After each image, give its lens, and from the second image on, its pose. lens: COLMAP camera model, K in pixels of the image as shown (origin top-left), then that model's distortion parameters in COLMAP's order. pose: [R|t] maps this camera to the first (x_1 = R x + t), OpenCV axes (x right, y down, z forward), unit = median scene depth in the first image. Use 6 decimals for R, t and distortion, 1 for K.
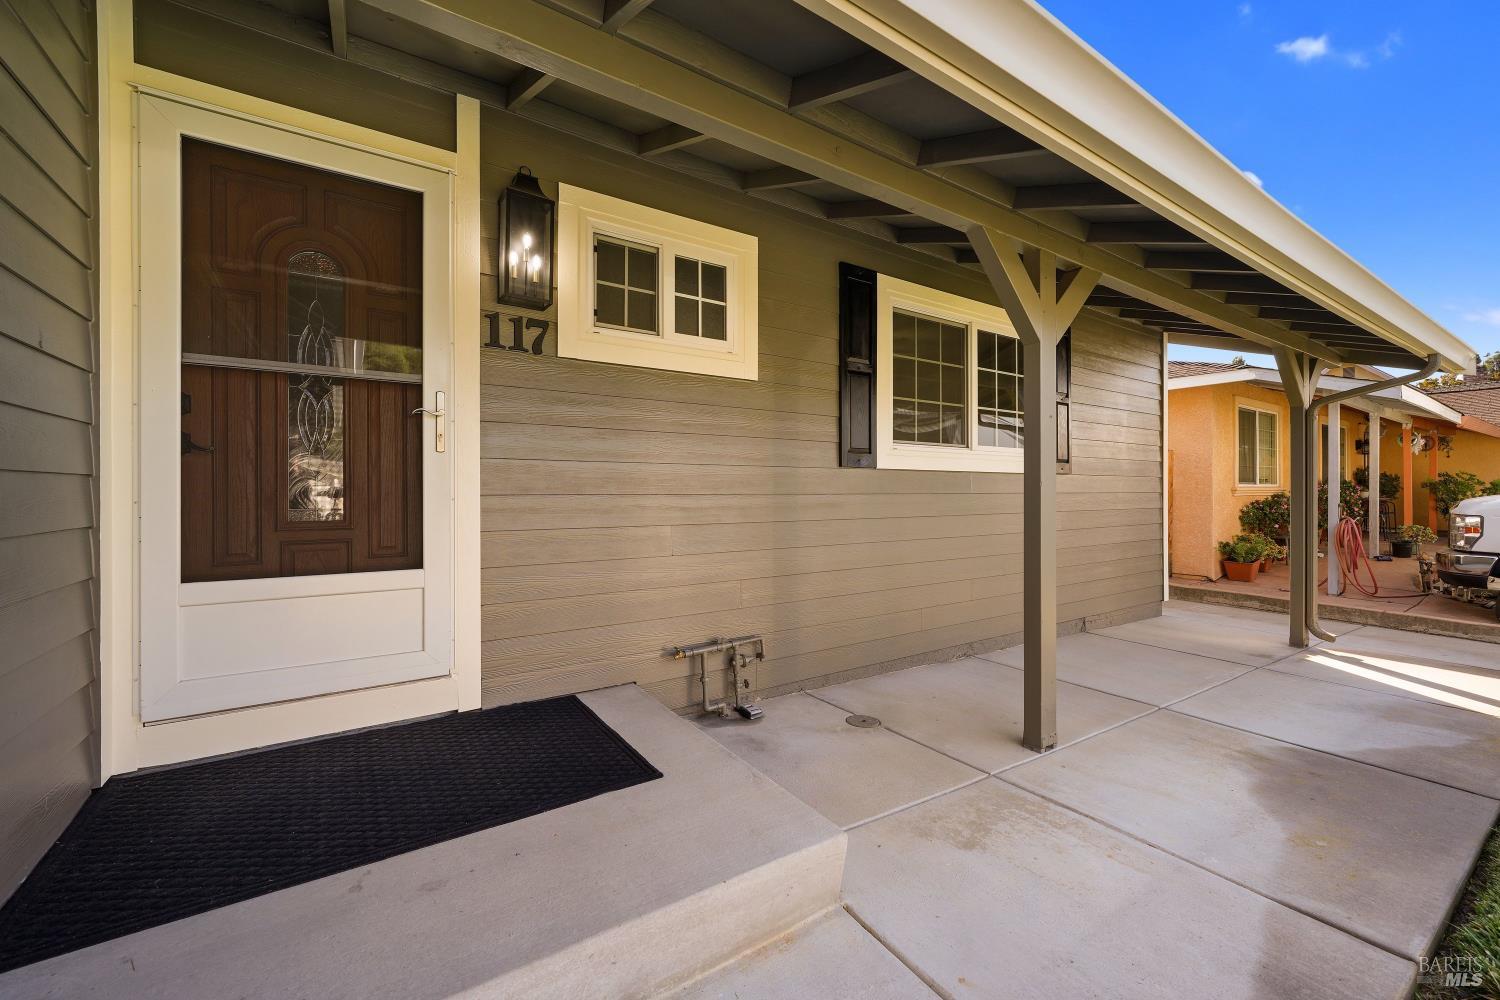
lens RADIAL K [[605.8, 0, 746.1], [0, 605.8, 493.0], [0, 0, 1]] dist [-0.005839, 0.000577]
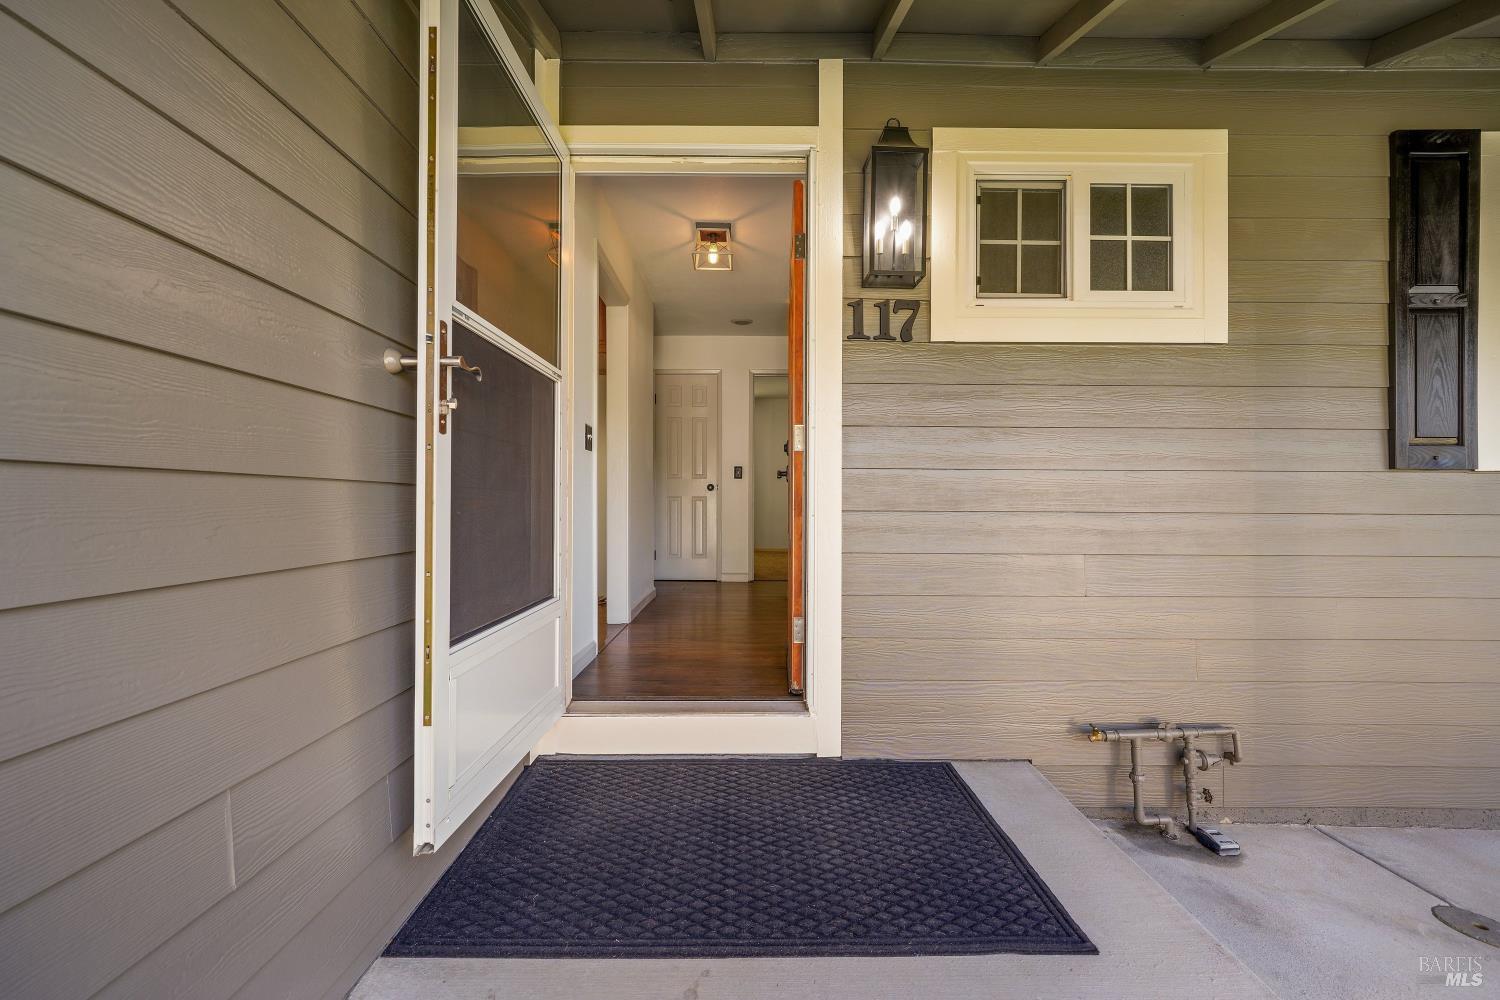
lens RADIAL K [[605.8, 0, 746.9], [0, 605.8, 502.7], [0, 0, 1]] dist [-0.005839, 0.000577]
pose [[0.838219, 0.003570, -0.545321, -0.067731], [-0.006314, 0.999975, -0.003159, -0.004412], [0.545297, 0.006091, 0.838221, 0.168610]]
